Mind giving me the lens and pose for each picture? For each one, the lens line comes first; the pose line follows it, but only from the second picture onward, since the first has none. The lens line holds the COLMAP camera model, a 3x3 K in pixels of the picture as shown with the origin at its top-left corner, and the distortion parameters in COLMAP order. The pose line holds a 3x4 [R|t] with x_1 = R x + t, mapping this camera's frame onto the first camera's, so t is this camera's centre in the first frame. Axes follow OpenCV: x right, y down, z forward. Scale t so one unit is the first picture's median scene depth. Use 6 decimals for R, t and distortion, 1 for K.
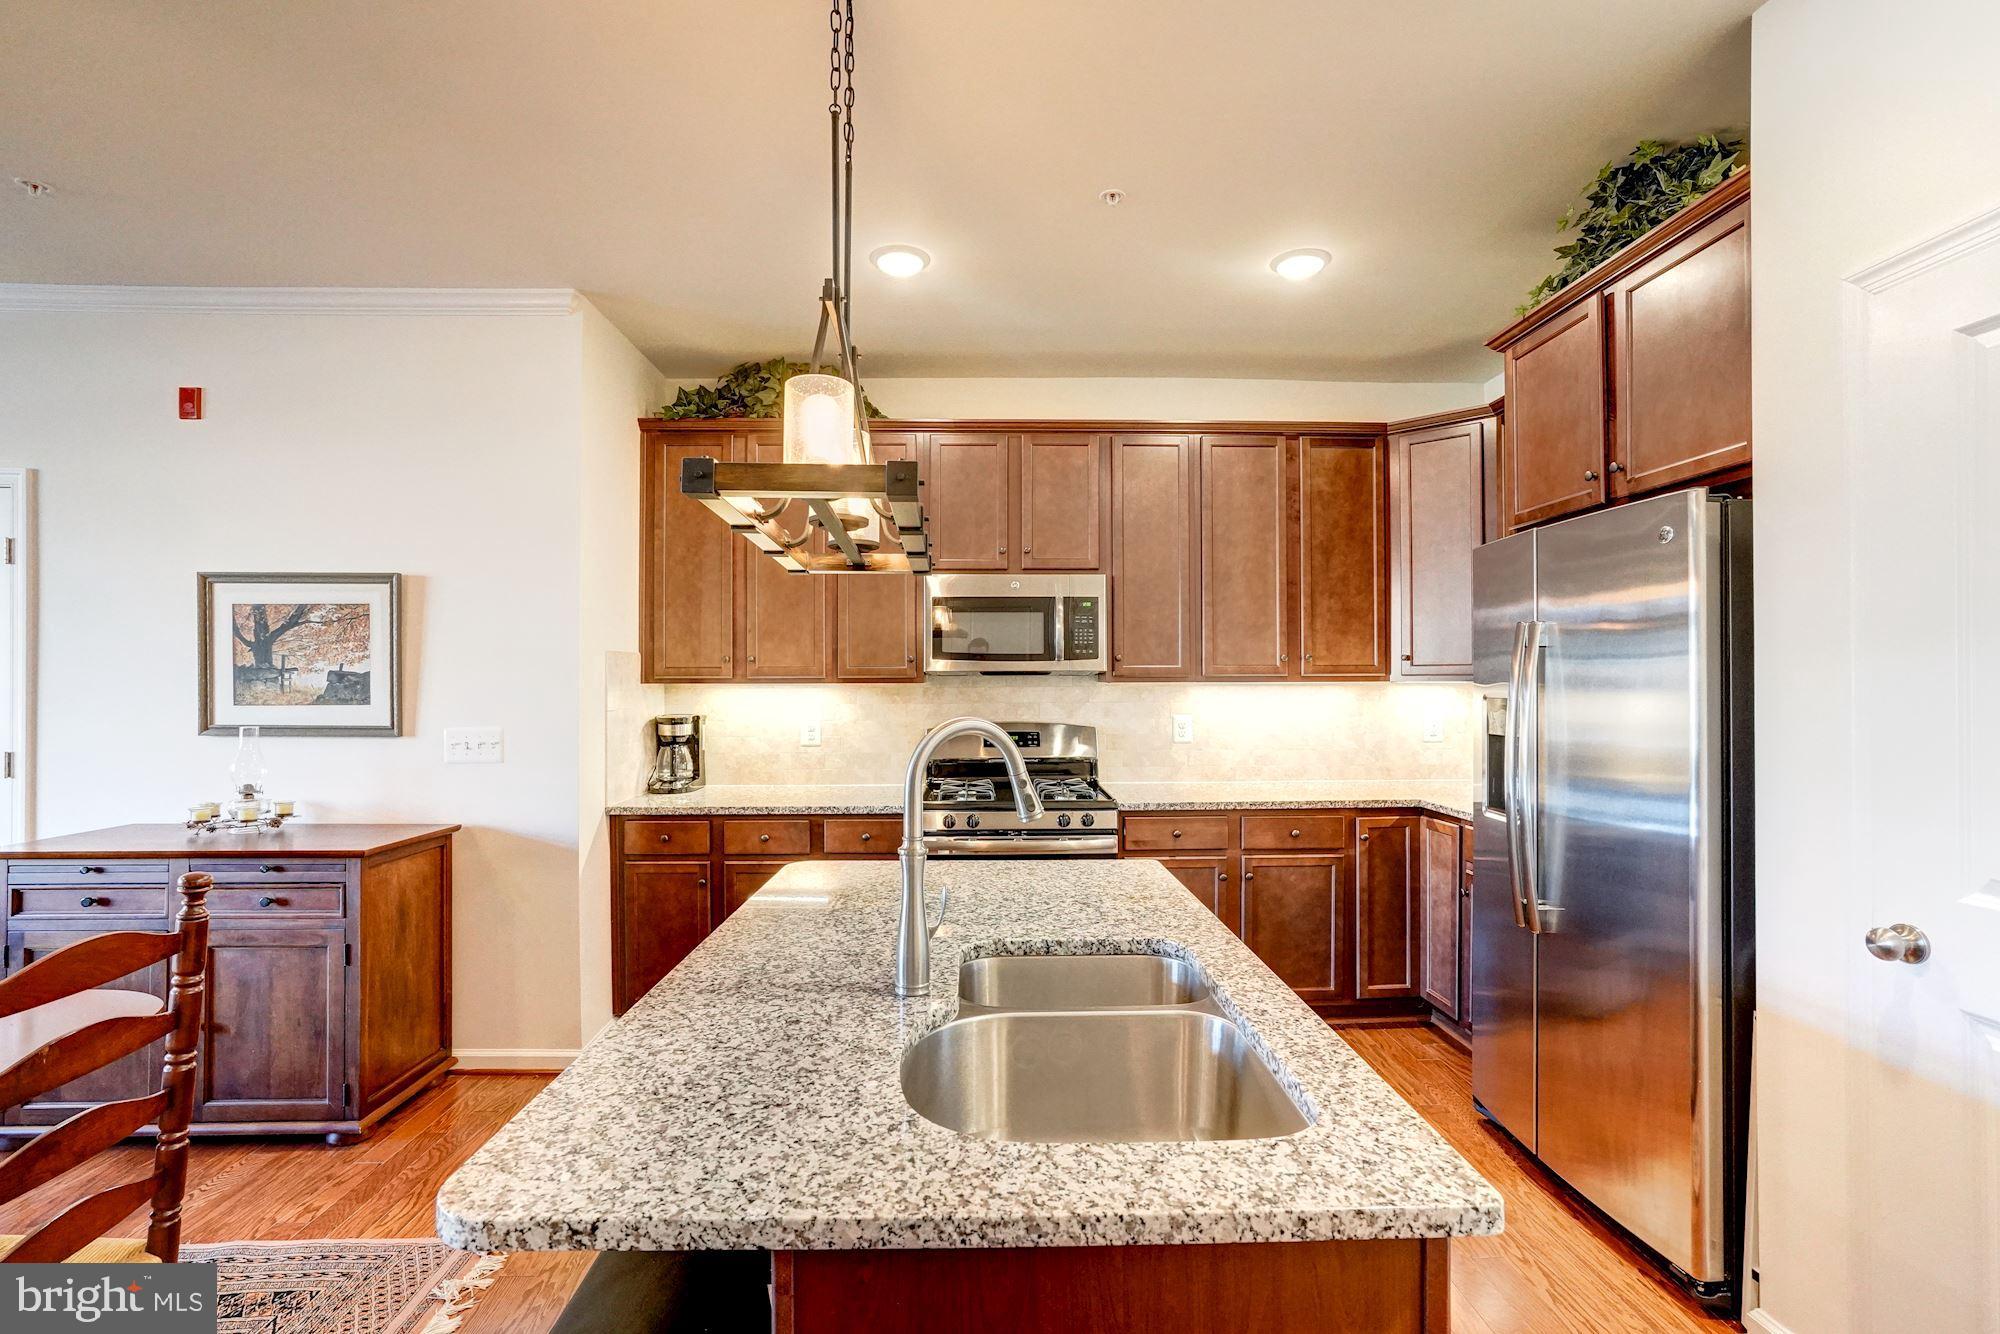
lens RADIAL K [[916.6, 0, 1002.9], [0, 916.6, 674.6], [0, 0, 1]] dist [-0.045957, 0.022712]
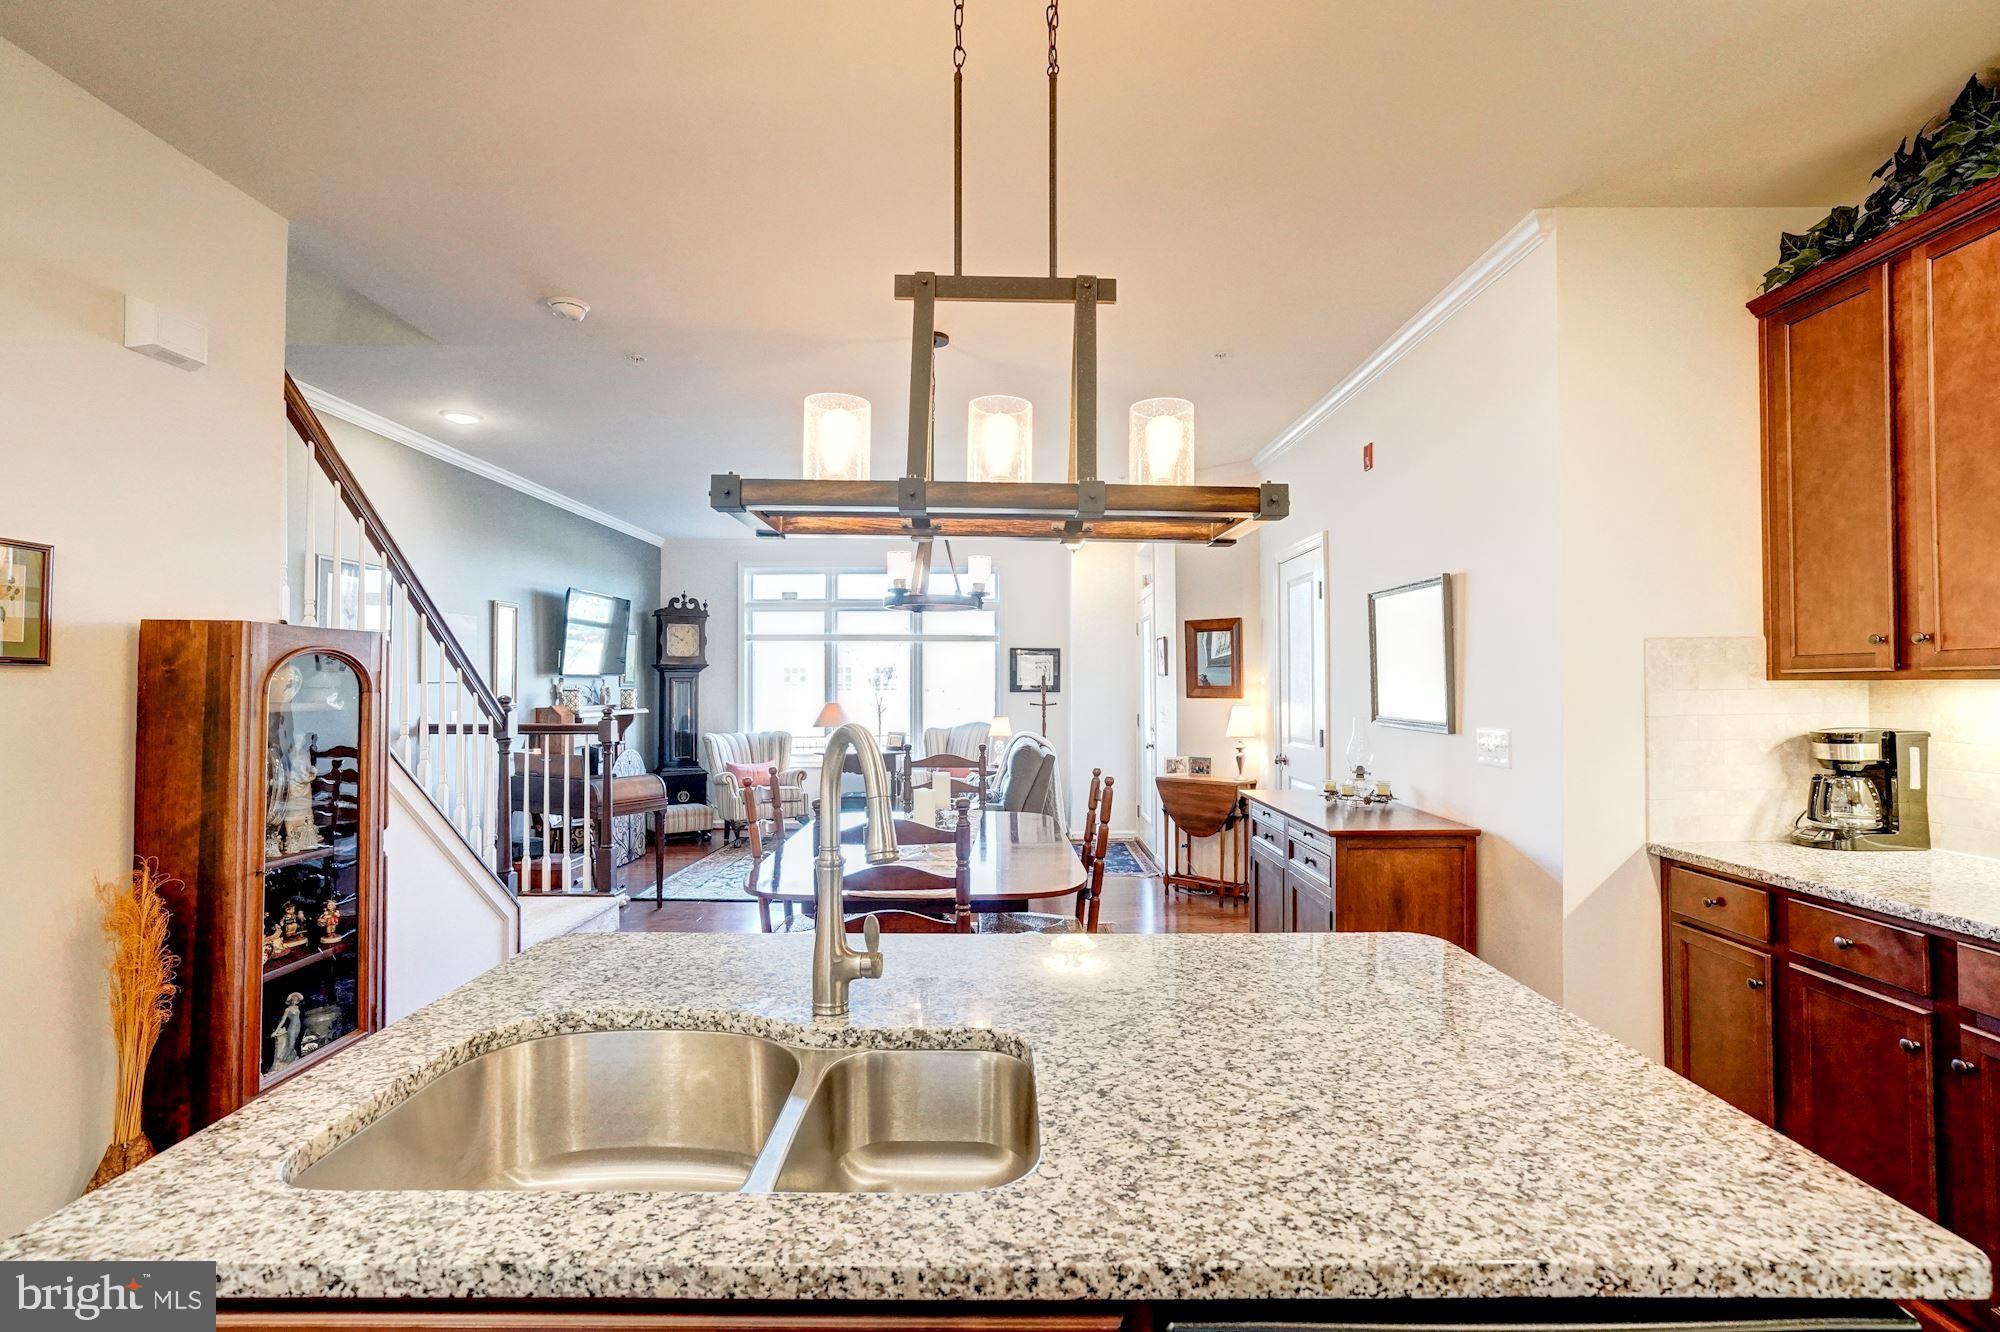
lens RADIAL K [[916.6, 0, 1002.9], [0, 916.6, 673.6], [0, 0, 1]] dist [-0.045957, 0.022712]
pose [[-0.026789, -0.010130, -0.999590, 0.302856], [0.012371, 0.999869, -0.010464, 0.004564], [0.999565, -0.012646, -0.026660, 0.435403]]
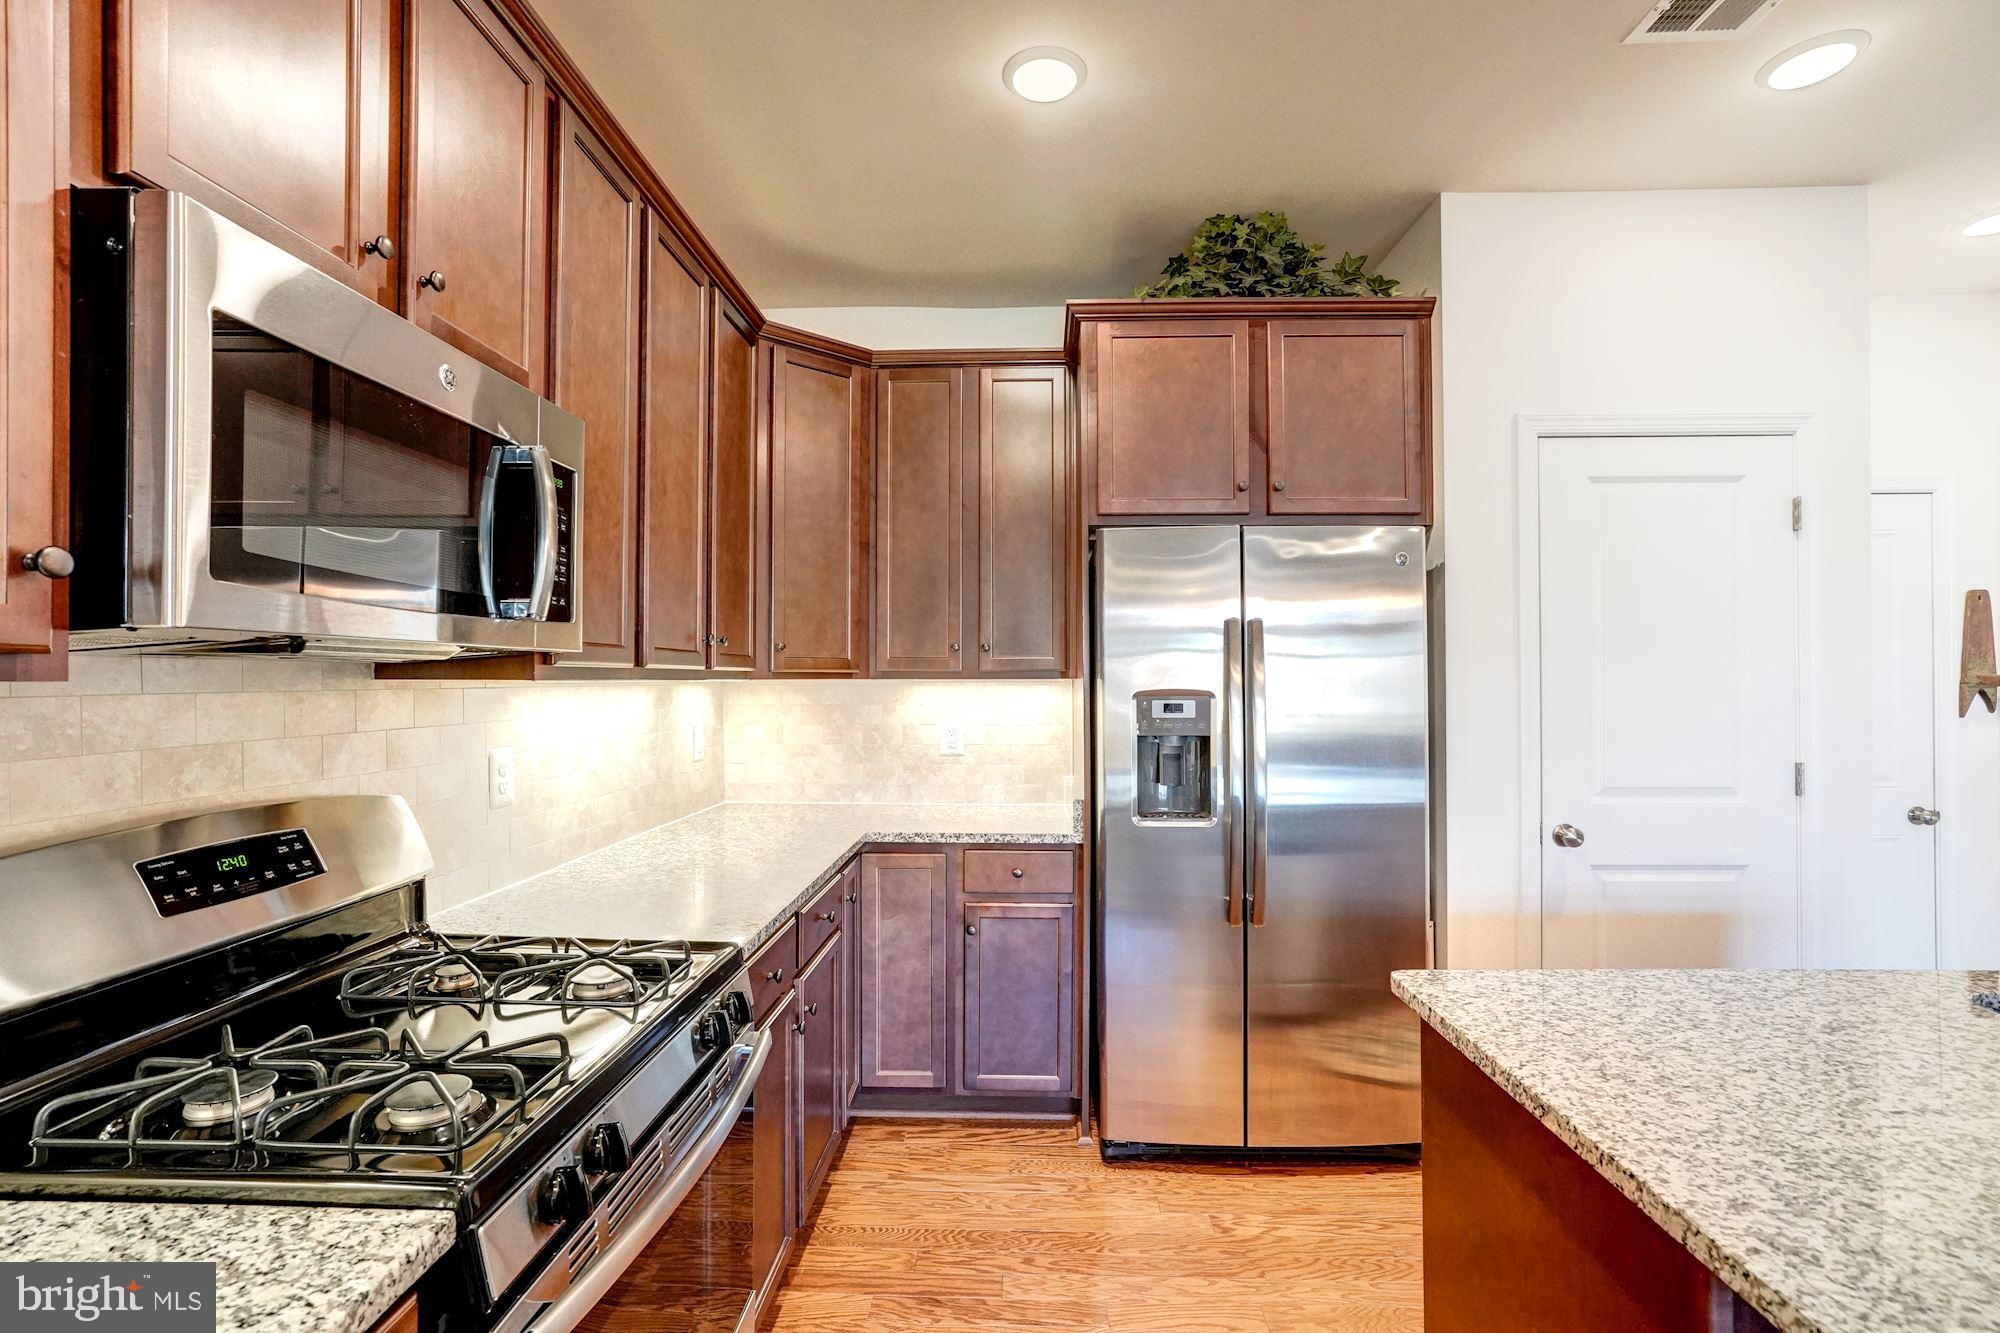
lens RADIAL K [[916.6, 0, 1002.9], [0, 916.6, 674.1], [0, 0, 1]] dist [-0.045957, 0.022712]
pose [[0.064883, 0.007587, 0.997864, -0.285934], [-0.005069, 0.999961, -0.007274, 0.007981], [-0.997880, -0.004587, 0.064919, 0.777178]]
